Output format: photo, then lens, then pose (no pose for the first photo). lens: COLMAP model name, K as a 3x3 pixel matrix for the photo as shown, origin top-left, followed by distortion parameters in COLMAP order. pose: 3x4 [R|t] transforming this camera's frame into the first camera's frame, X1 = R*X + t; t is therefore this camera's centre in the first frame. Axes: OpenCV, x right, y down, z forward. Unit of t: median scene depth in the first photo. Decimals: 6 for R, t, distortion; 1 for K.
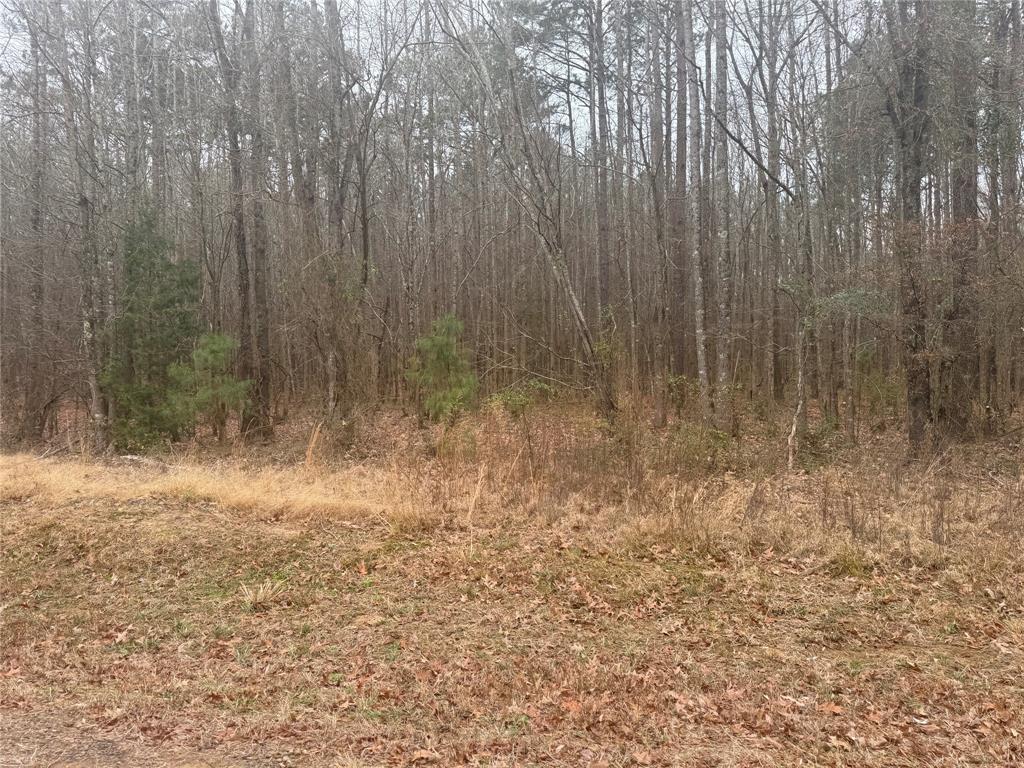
lens RADIAL K [[713.5, 0, 509.4], [0, 713.5, 379.9], [0, 0, 1]] dist [0.030169, -0.054472]
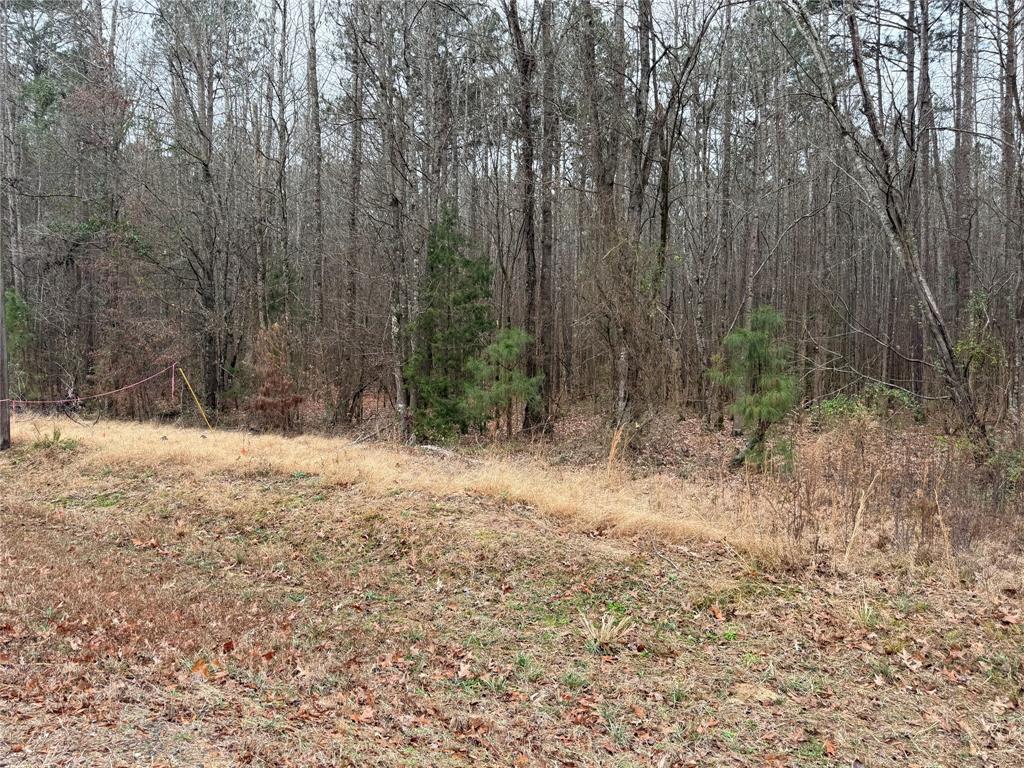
lens RADIAL K [[724.4, 0, 512.0], [0, 724.4, 384.0], [0, 0, 1]] dist [0.107011, -0.152332]
pose [[0.937442, 0.033366, -0.346538, -0.128370], [-0.032229, 0.999440, 0.009044, 0.007645], [0.346645, 0.002690, 0.937992, 0.131803]]
